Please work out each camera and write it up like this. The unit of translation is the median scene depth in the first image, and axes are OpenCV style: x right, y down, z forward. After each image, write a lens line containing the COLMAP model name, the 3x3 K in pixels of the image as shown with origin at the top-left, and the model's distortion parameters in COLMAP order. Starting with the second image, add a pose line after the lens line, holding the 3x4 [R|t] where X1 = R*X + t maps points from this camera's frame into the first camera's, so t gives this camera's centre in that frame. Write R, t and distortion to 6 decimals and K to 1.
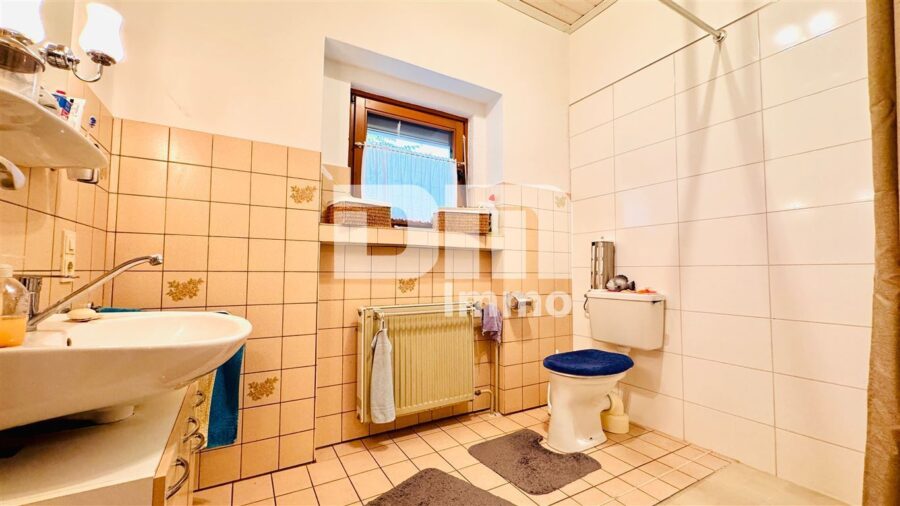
lens RADIAL K [[355.7, 0, 455.2], [0, 355.7, 252.6], [0, 0, 1]] dist [-0.002455, 0.000155]
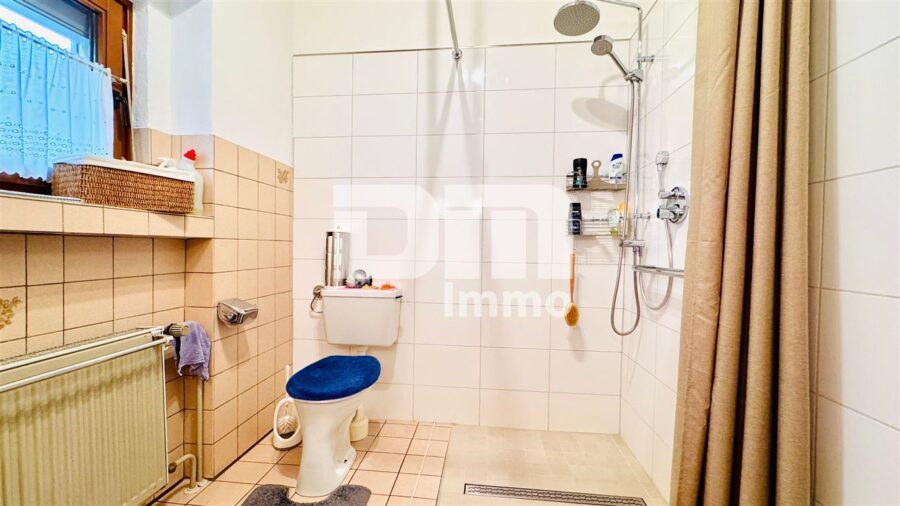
lens RADIAL K [[355.7, 0, 448.8], [0, 355.7, 254.2], [0, 0, 1]] dist [-0.002455, 0.000155]
pose [[0.599246, -0.010869, 0.800491, -0.136237], [-0.052503, 0.997222, 0.052845, -0.038154], [-0.798842, -0.073695, 0.597010, 0.261922]]
